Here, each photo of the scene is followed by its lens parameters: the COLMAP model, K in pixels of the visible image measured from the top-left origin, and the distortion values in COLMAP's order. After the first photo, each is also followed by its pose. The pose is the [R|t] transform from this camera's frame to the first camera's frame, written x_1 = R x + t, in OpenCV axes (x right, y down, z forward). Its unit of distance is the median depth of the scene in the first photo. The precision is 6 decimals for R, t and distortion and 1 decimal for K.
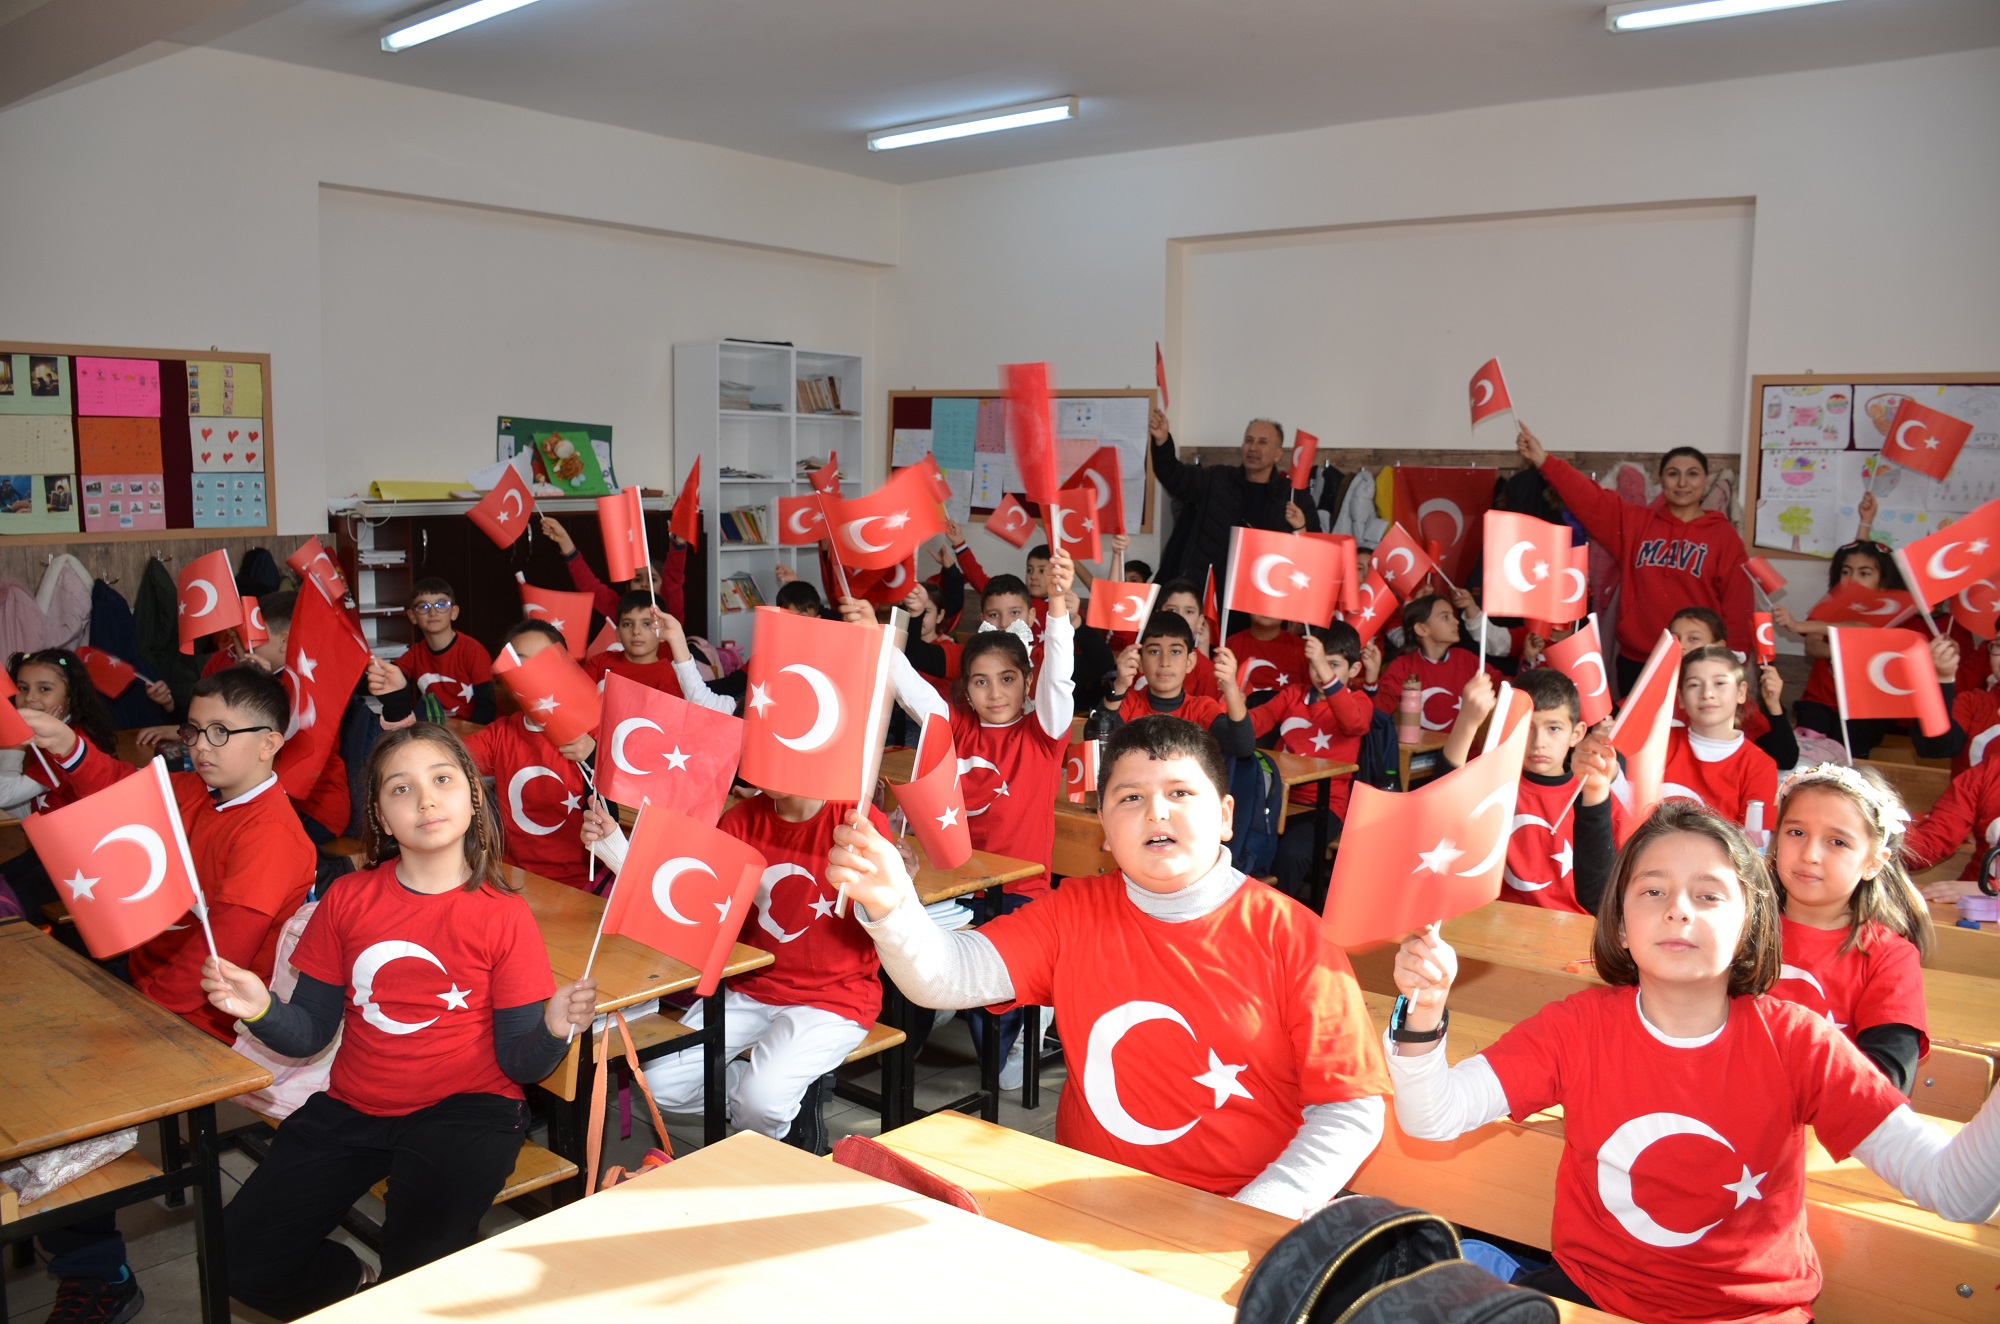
lens RADIAL K [[1604.6, 0, 1009.0], [0, 1604.6, 682.7], [0, 0, 1]] dist [-0.142390, 0.111872]
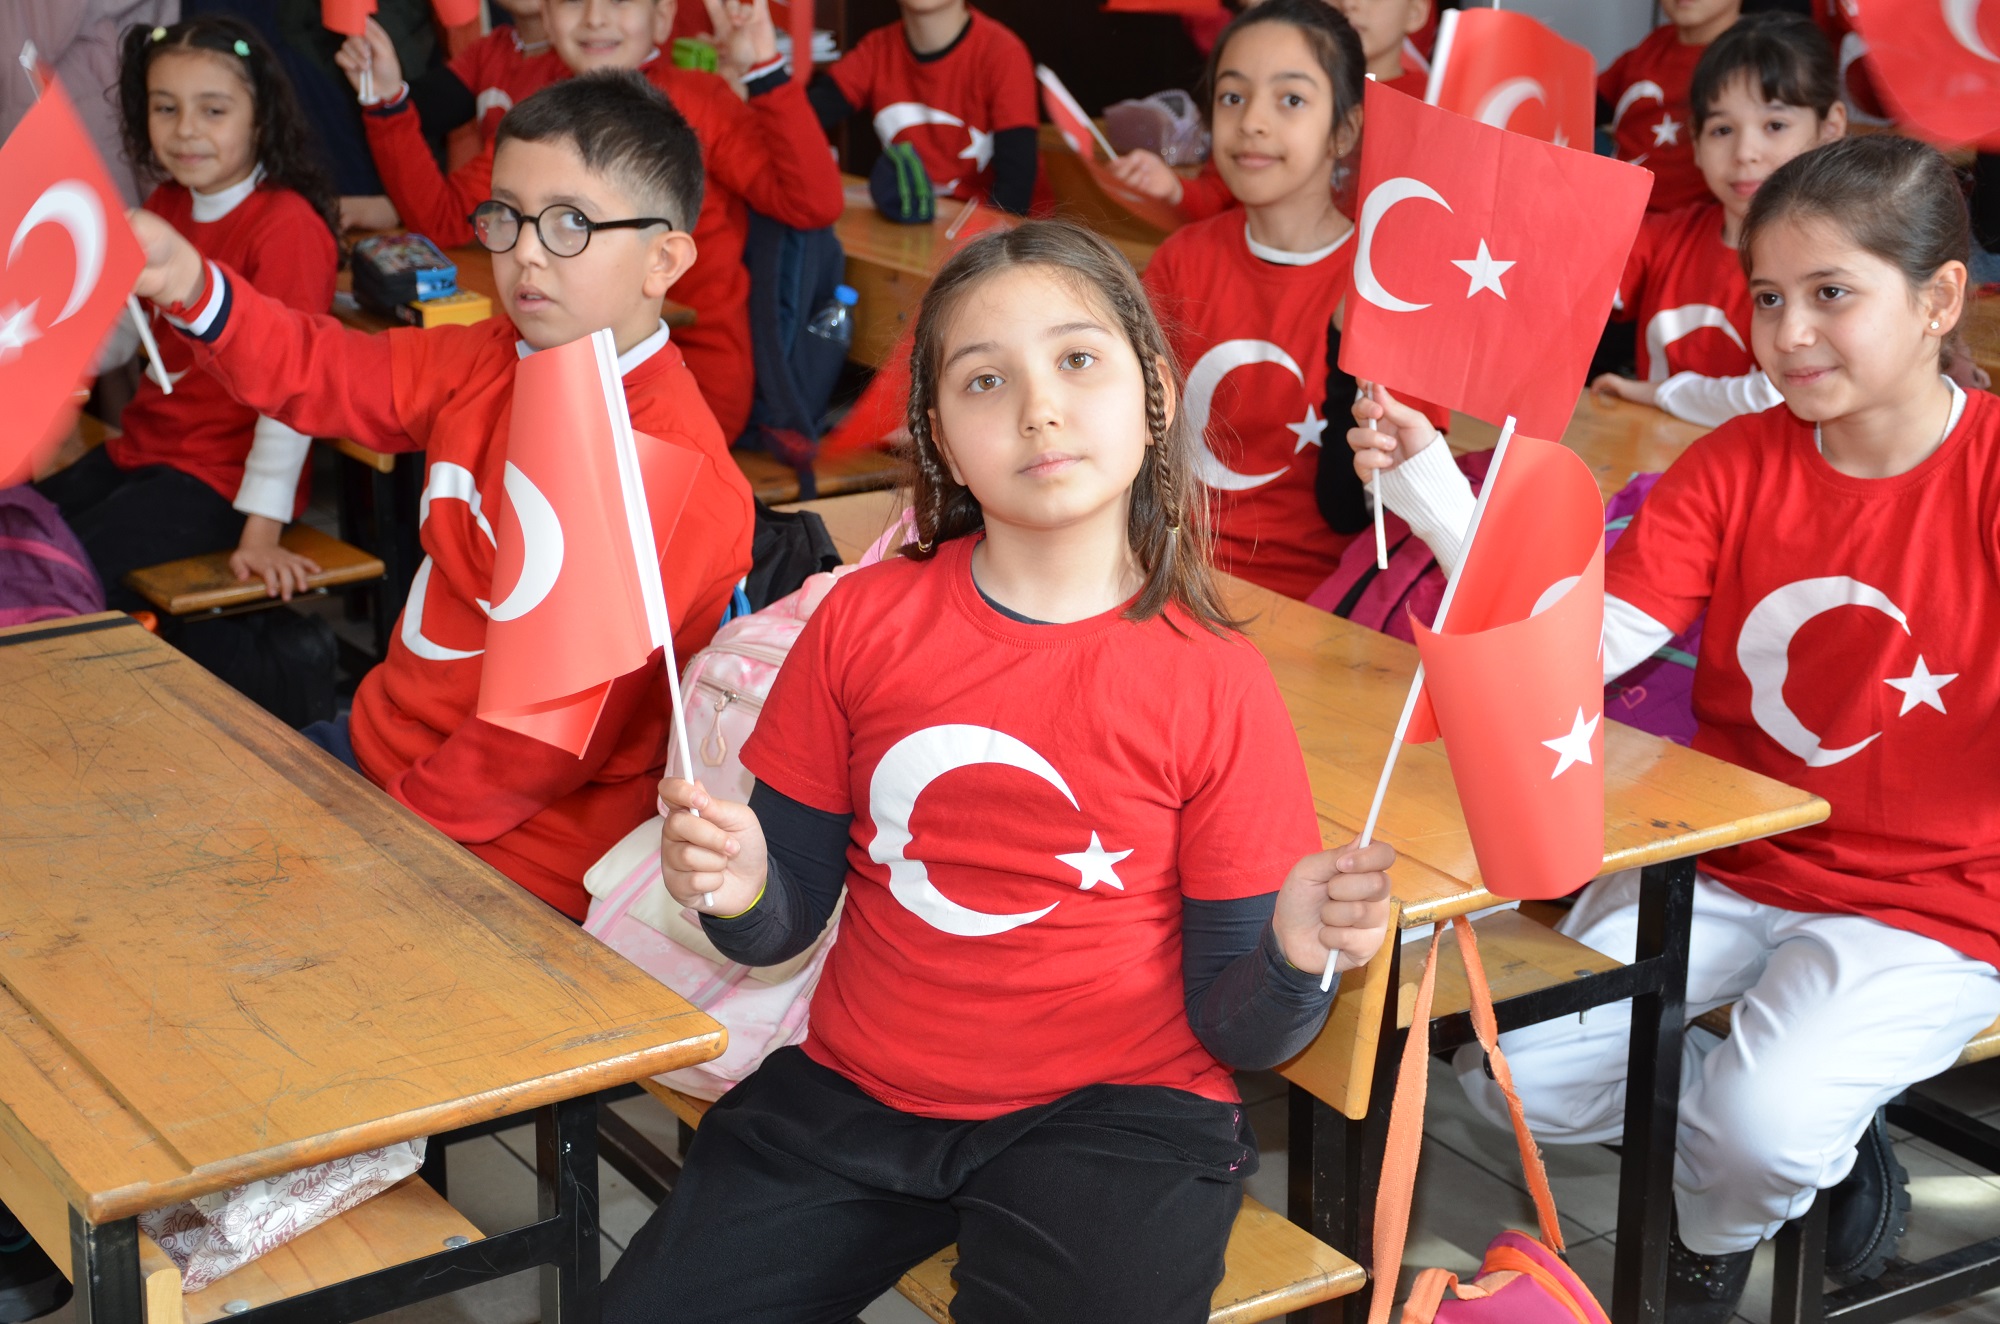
lens RADIAL K [[3118.8, 0, 1000.0], [0, 3118.8, 662.0], [0, 0, 1]] dist [0.262683, -0.040902]
pose [[0.965426, 0.065593, -0.252290, -0.162097], [-0.022885, 0.985415, 0.168623, -0.000784], [0.259671, -0.157020, 0.952846, 0.171575]]
